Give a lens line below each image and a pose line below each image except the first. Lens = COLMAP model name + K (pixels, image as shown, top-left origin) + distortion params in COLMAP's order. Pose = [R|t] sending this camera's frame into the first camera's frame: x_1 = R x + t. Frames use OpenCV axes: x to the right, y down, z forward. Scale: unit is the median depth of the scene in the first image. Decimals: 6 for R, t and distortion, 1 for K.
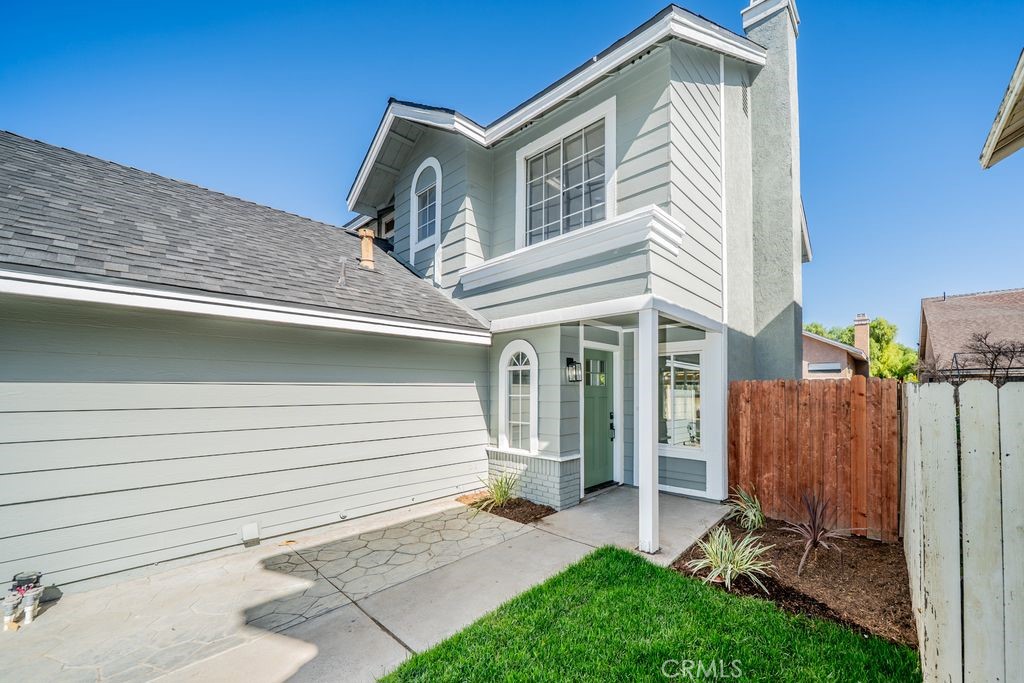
lens RADIAL K [[389.8, 0, 555.0], [0, 389.8, 383.0], [0, 0, 1]] dist [-0.018874, -0.000154]
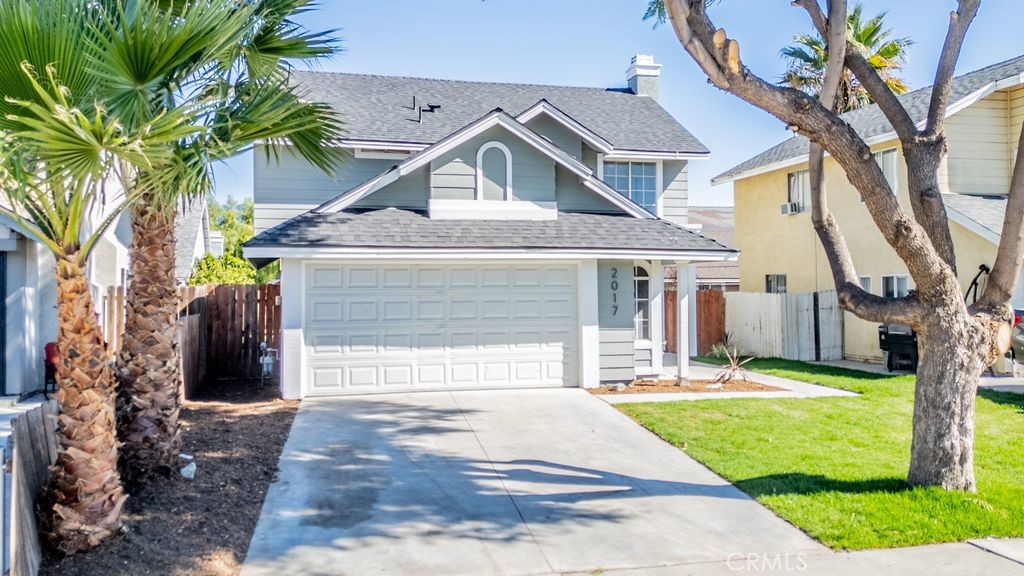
lens RADIAL K [[868.1, 0, 510.3], [0, 868.1, 278.6], [0, 0, 1]] dist [0.086485, -0.009619]
pose [[0.596630, 0.012083, 0.802425, -3.348442], [-0.008401, 0.999926, -0.008810, -0.018680], [-0.802472, -0.001485, 0.596688, -0.951535]]
